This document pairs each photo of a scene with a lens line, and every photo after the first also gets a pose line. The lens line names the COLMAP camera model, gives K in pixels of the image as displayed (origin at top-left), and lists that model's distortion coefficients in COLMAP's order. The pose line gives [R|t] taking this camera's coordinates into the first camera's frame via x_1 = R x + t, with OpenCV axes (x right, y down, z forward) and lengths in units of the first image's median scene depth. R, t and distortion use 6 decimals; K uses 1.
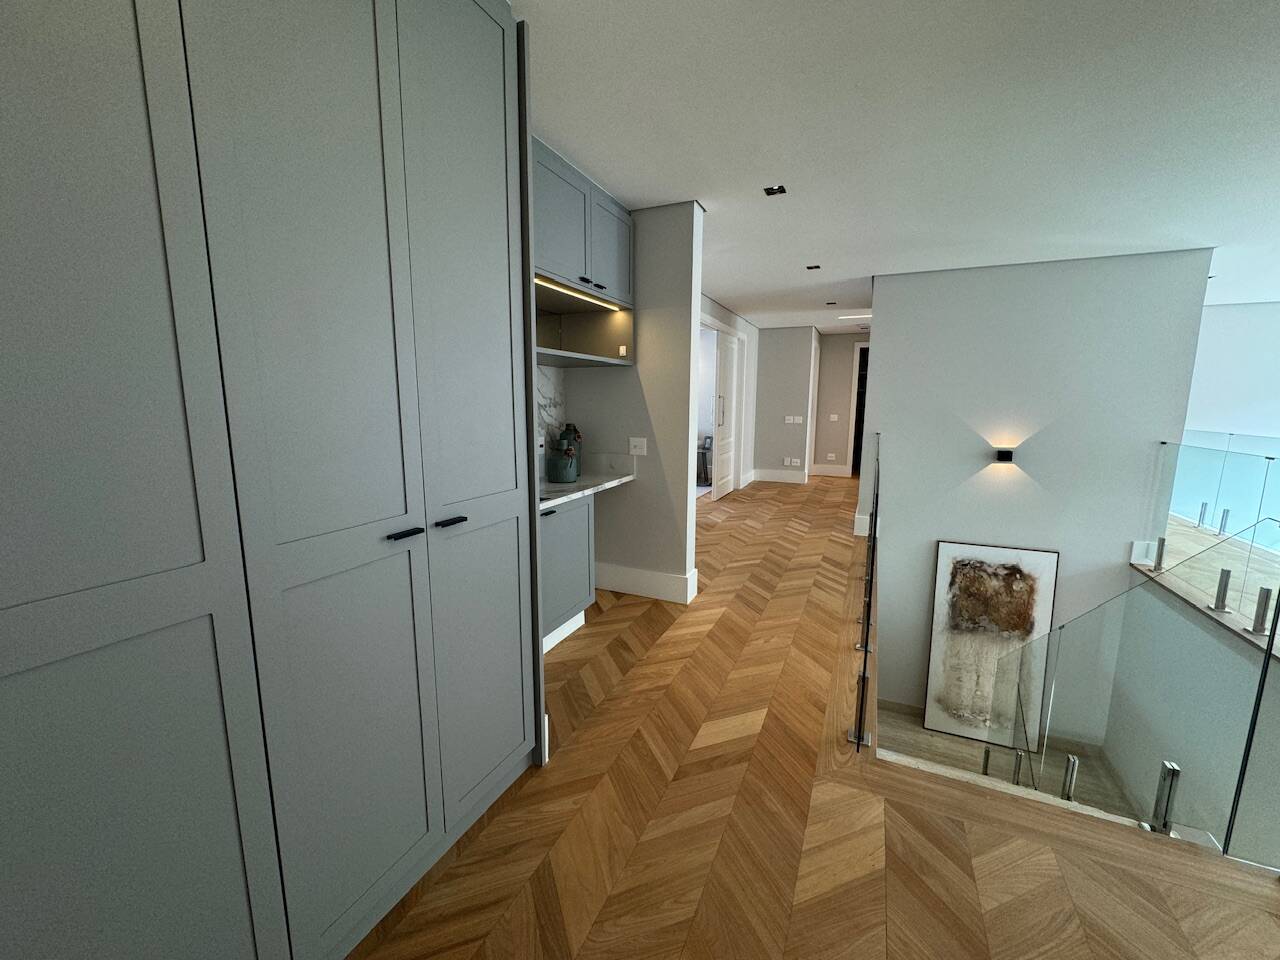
lens RADIAL K [[510.6, 0, 640.0], [0, 510.6, 480.0], [0, 0, 1]] dist [-0.002947, -0.000401]
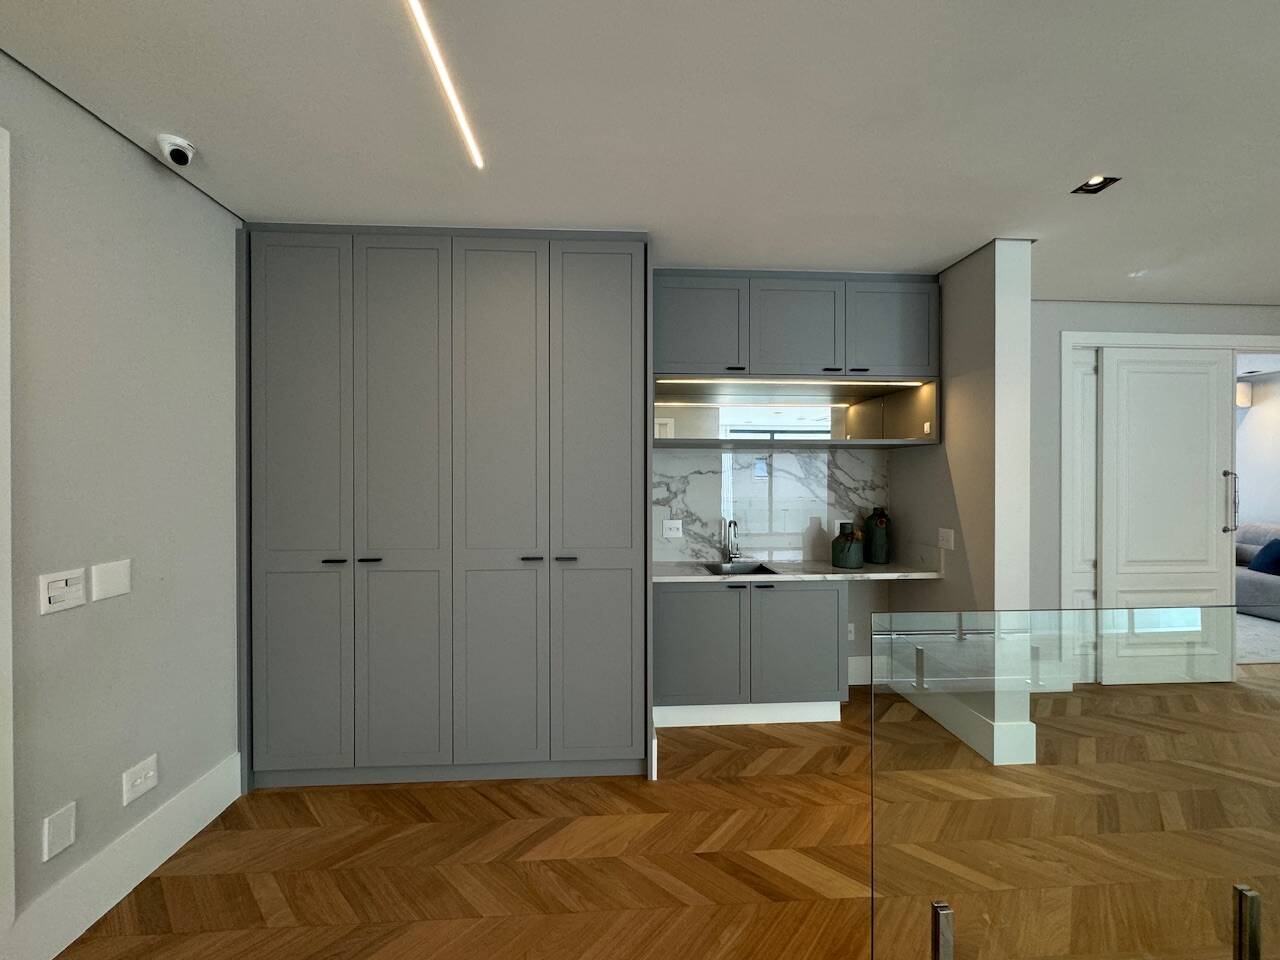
lens RADIAL K [[510.6, 0, 640.0], [0, 510.6, 480.0], [0, 0, 1]] dist [-0.002947, -0.000401]
pose [[0.471863, 0.000534, -0.881672, 0.382927], [-0.133486, 0.988516, -0.070842, -0.027488], [0.871508, 0.151119, 0.466515, 0.130266]]
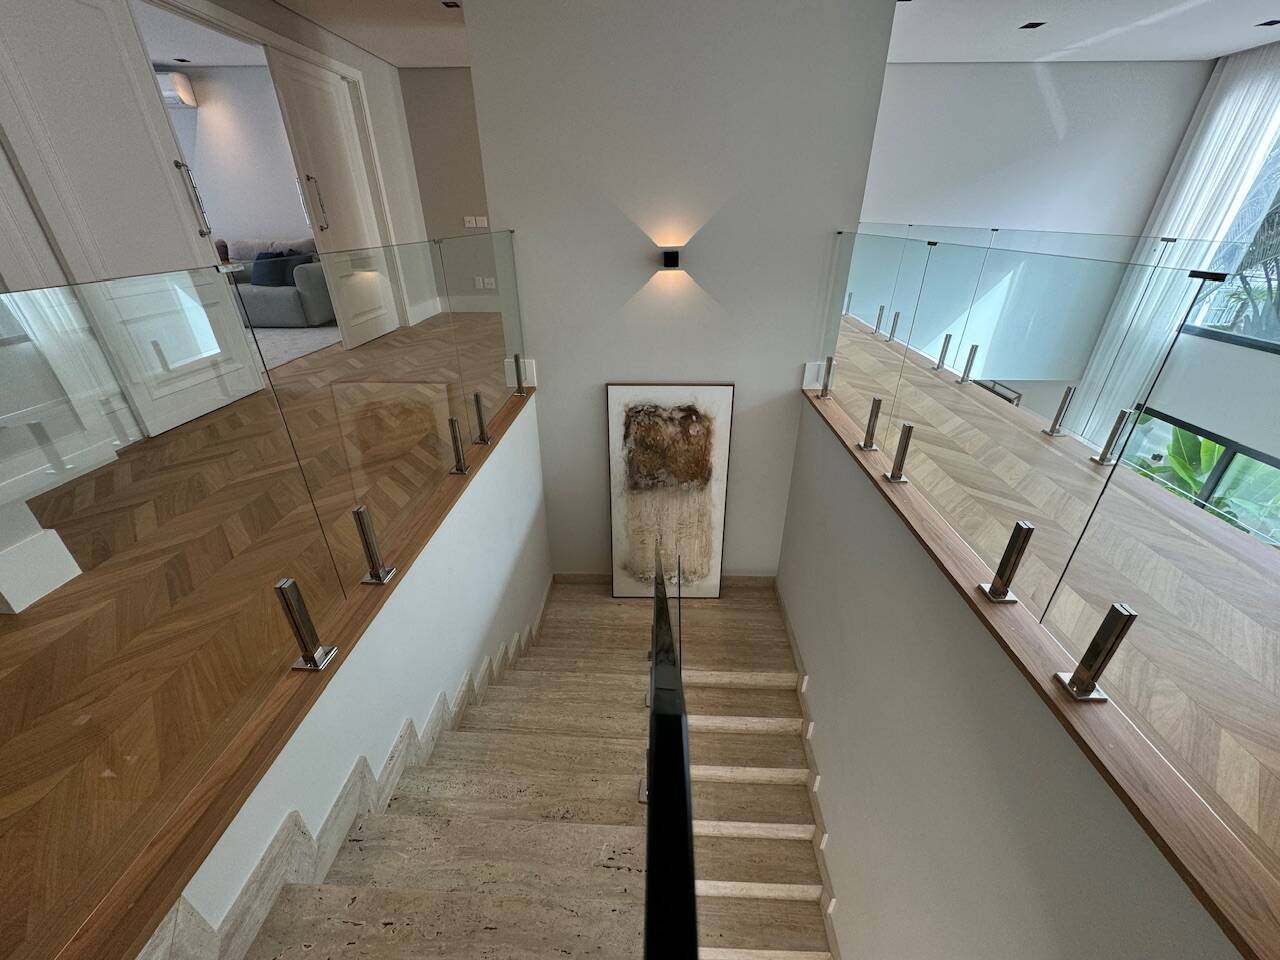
lens RADIAL K [[510.6, 0, 640.0], [0, 510.6, 480.0], [0, 0, 1]] dist [-0.002947, -0.000401]
pose [[0.922539, -0.184299, 0.339051, 0.388508], [0.064811, 0.940105, 0.334668, 0.002367], [-0.380422, -0.286770, 0.879228, 0.302264]]
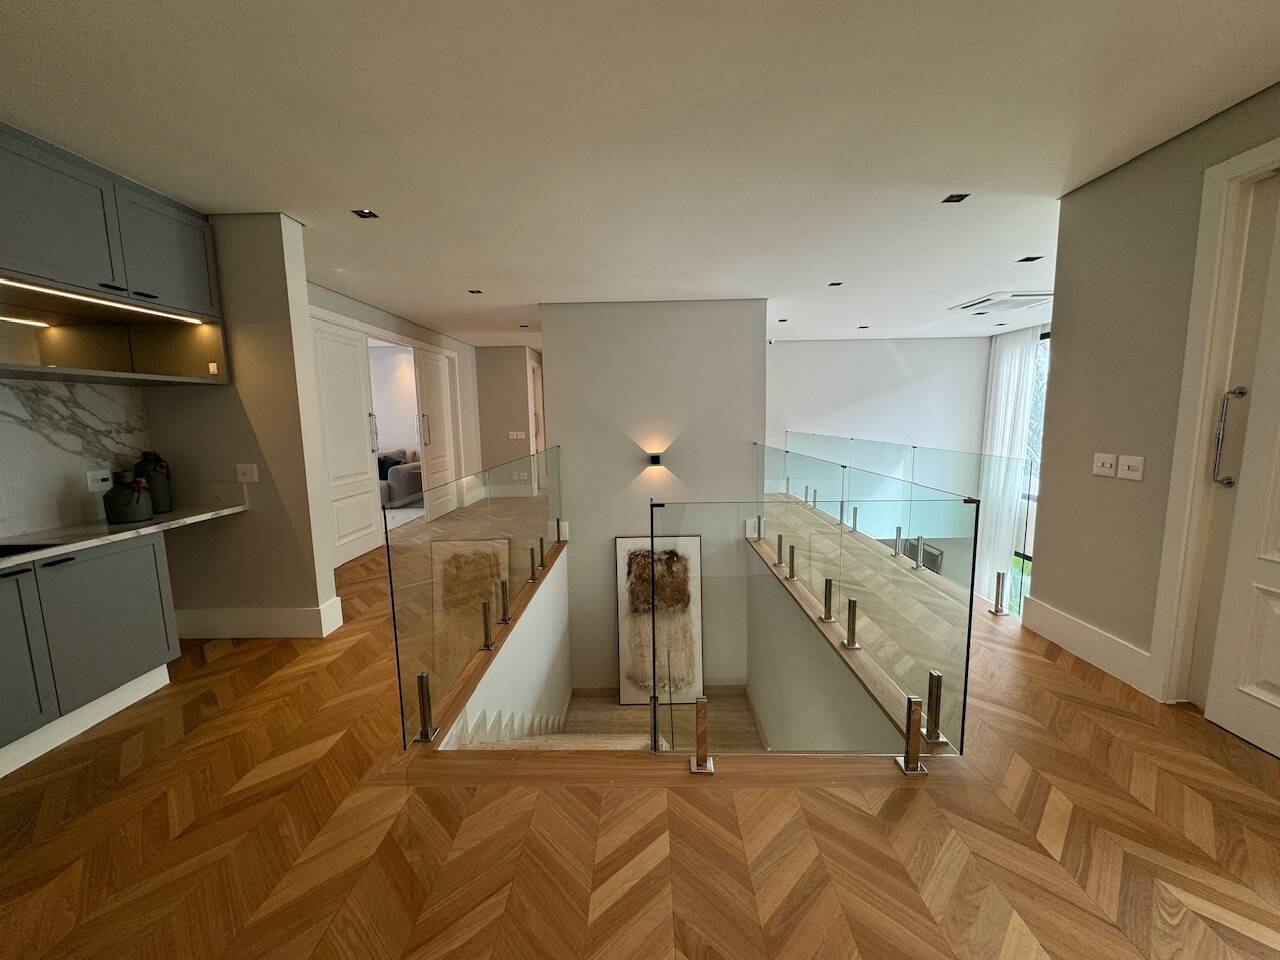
lens RADIAL K [[510.6, 0, 640.0], [0, 510.6, 480.0], [0, 0, 1]] dist [-0.002947, -0.000401]
pose [[0.913784, -0.071799, 0.399805, 0.210907], [0.084278, 0.996348, -0.013694, 0.013613], [-0.397362, 0.046208, 0.916498, -0.081933]]
